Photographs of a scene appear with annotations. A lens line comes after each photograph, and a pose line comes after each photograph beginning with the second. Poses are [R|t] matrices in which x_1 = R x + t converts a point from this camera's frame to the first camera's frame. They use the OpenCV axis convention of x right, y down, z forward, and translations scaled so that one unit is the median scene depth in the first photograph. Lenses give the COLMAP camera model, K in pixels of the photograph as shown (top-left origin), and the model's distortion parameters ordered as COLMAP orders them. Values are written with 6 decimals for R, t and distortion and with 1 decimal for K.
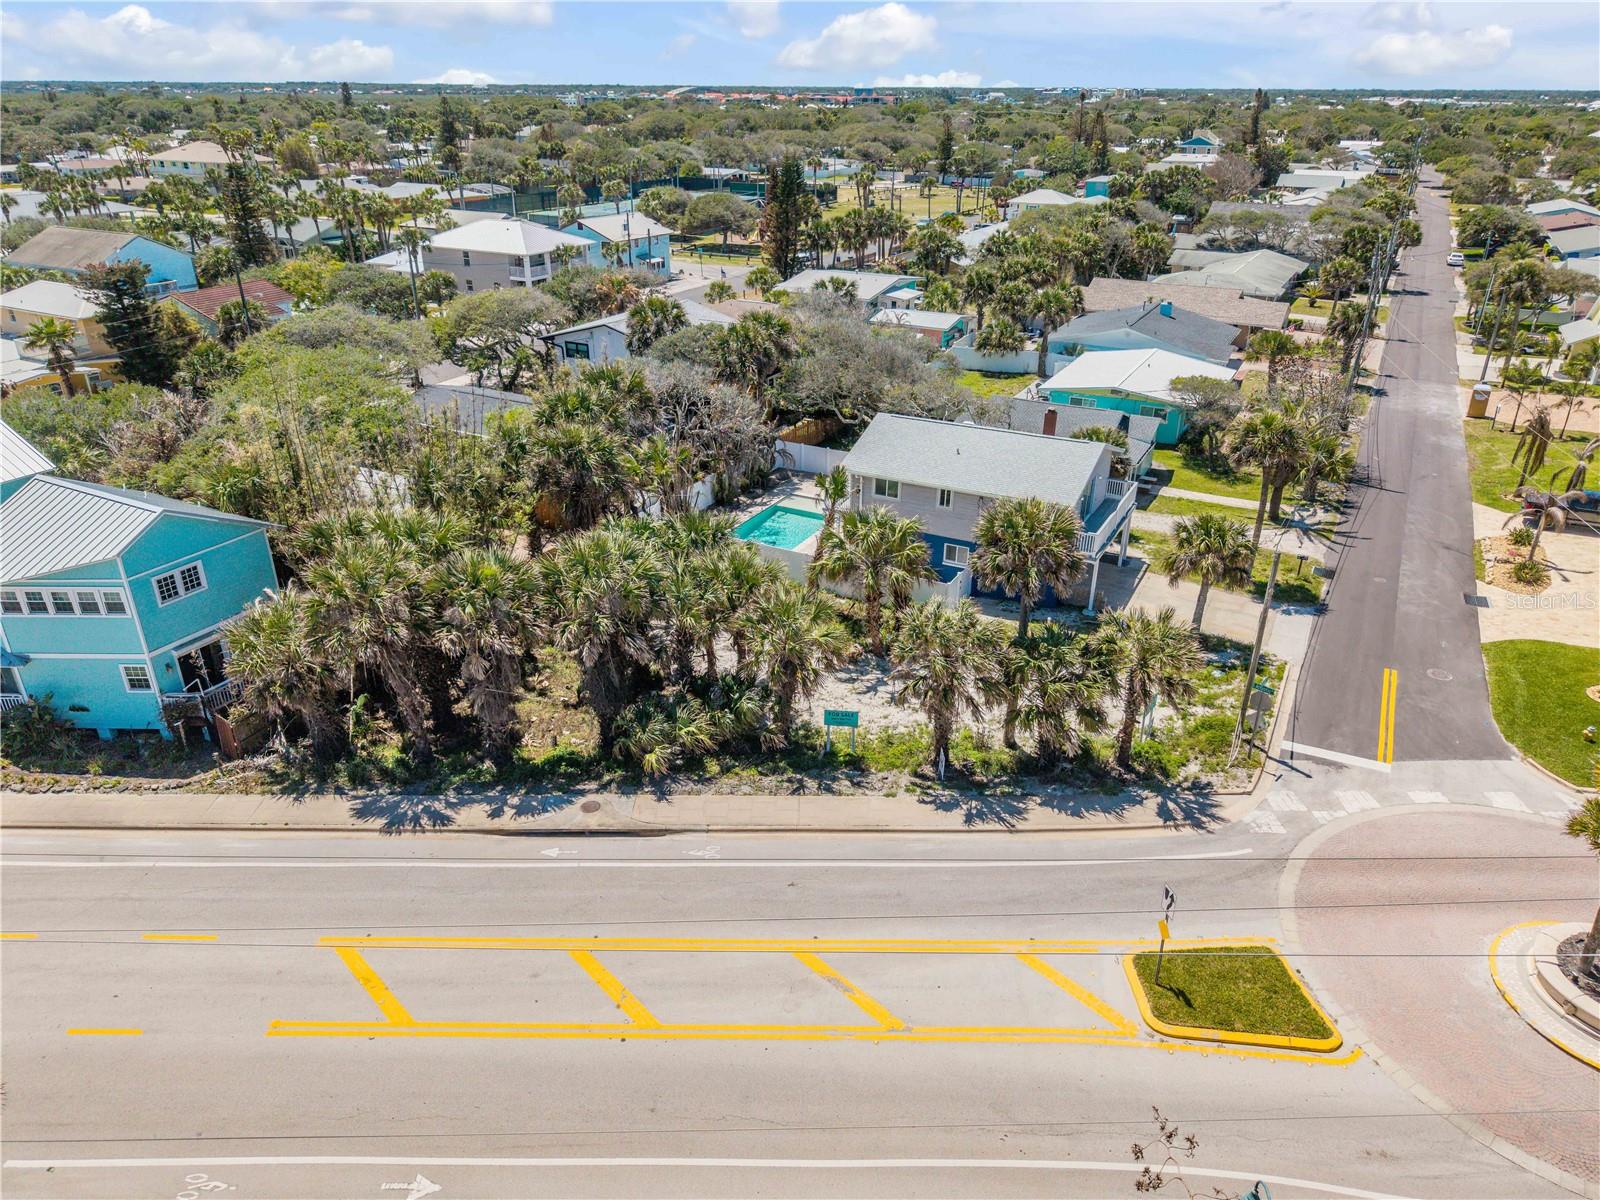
lens RADIAL K [[1082.6, 0, 797.4], [0, 1082.6, 596.6], [0, 0, 1]] dist [0.004602, 0.001836]
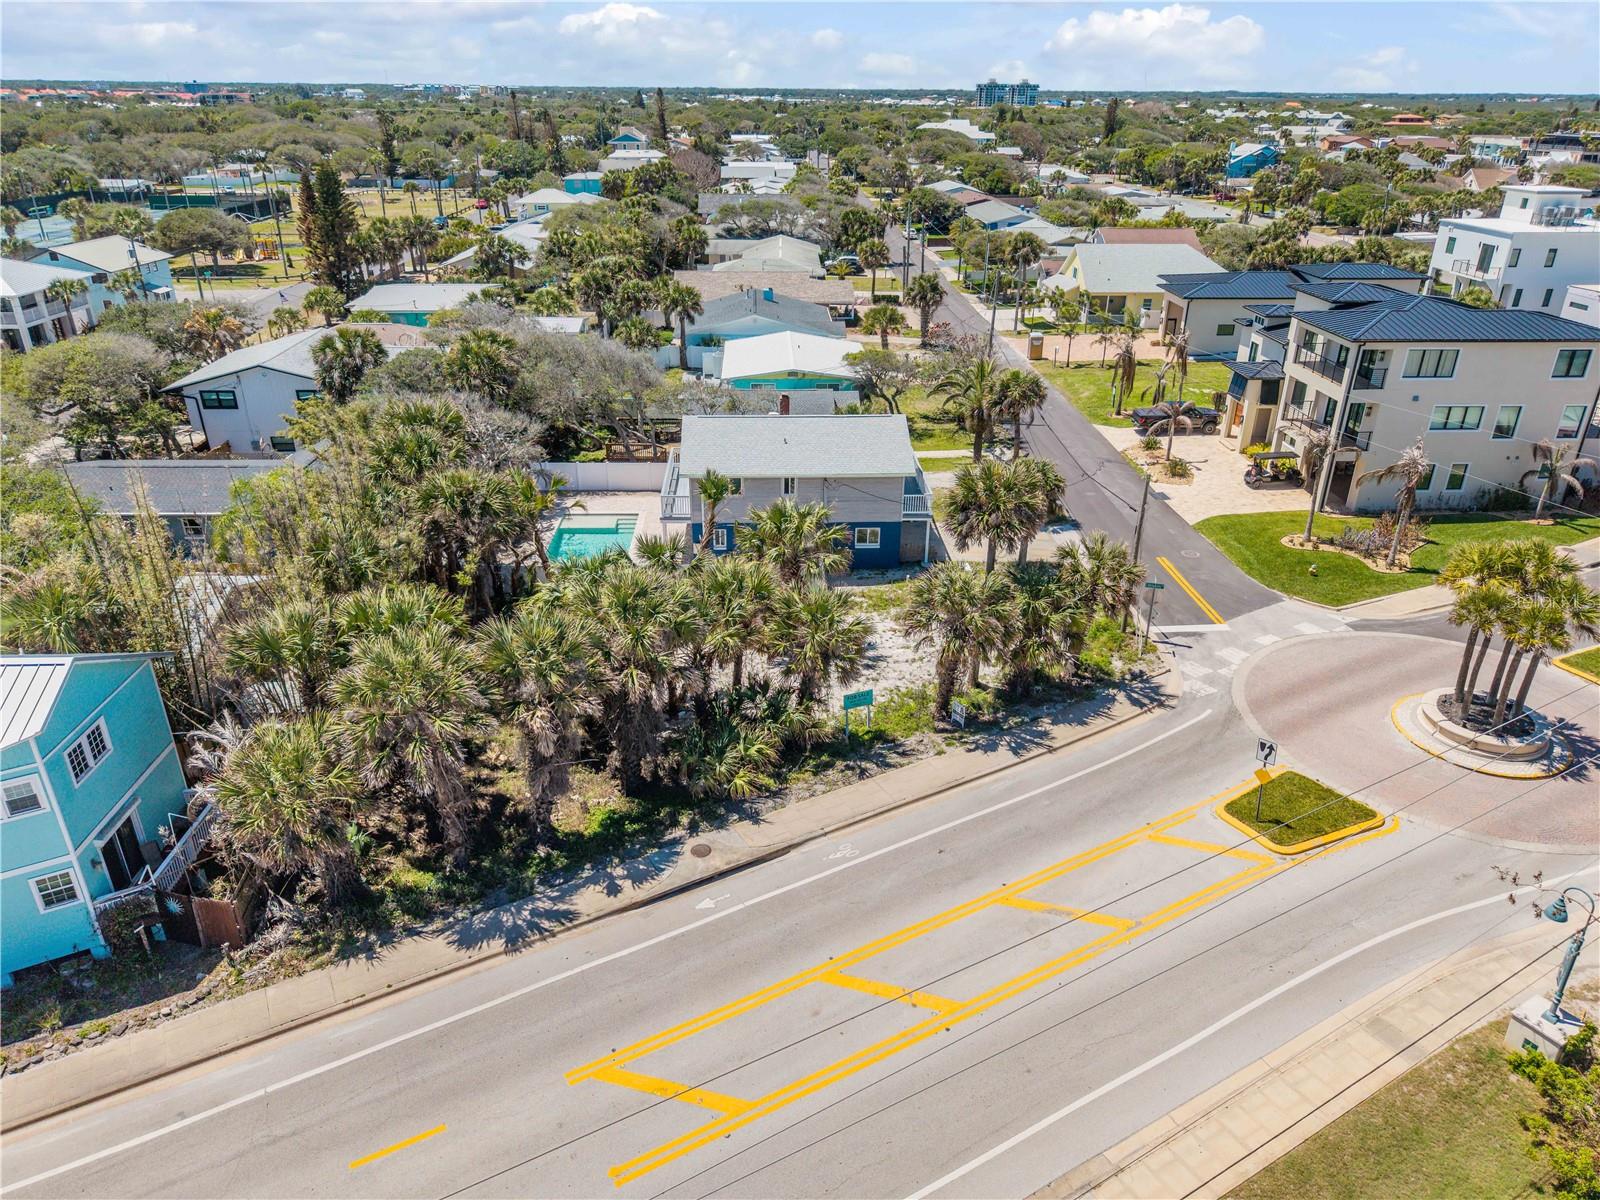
lens RADIAL K [[1082.6, 0, 797.4], [0, 1082.6, 596.6], [0, 0, 1]] dist [0.004602, 0.001836]
pose [[0.862816, -0.213628, 0.458161, -0.472455], [0.212622, 0.975614, 0.054488, -0.054621], [-0.458629, 0.050402, 0.887198, 0.095233]]
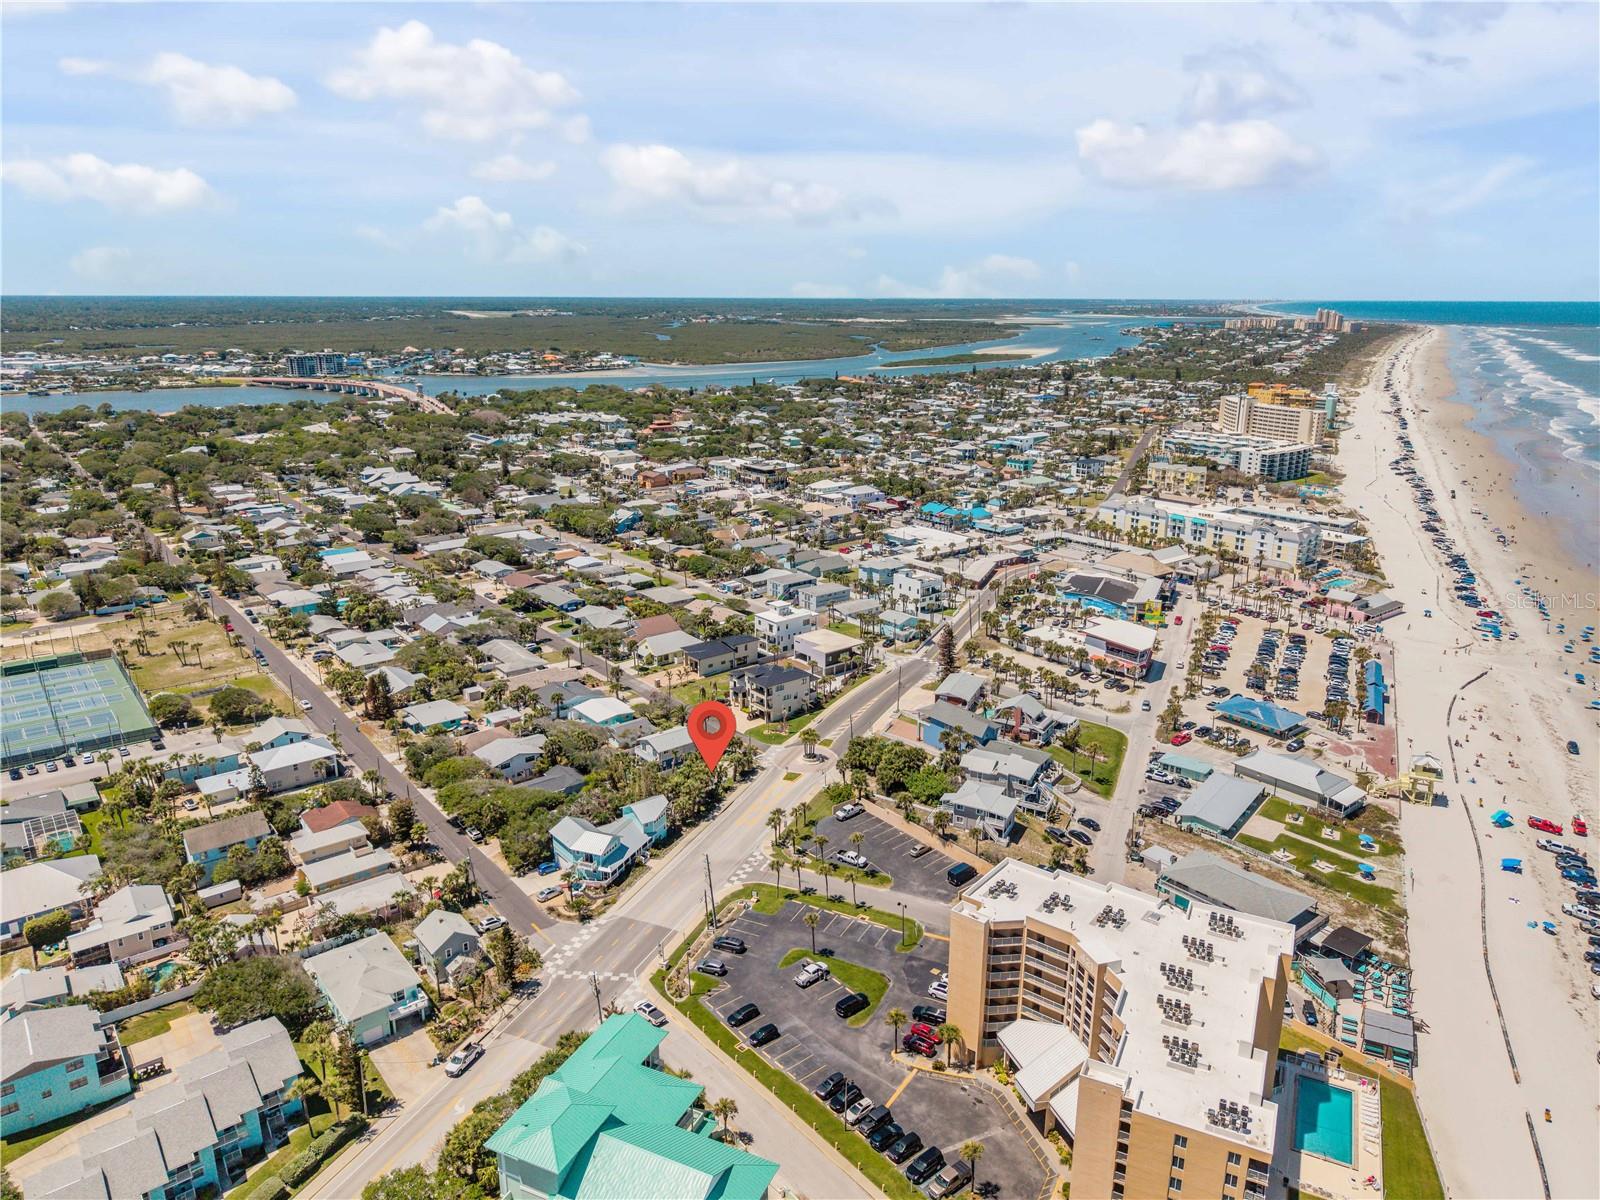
lens RADIAL K [[1050.3, 0, 798.3], [0, 1050.3, 621.7], [0, 0, 1]] dist [0.106546, -0.181100]
pose [[0.388526, -0.274971, 0.879454, -4.875414], [0.394007, 0.912357, 0.111194, -1.230907], [-0.832950, 0.303309, 0.462815, -2.427702]]
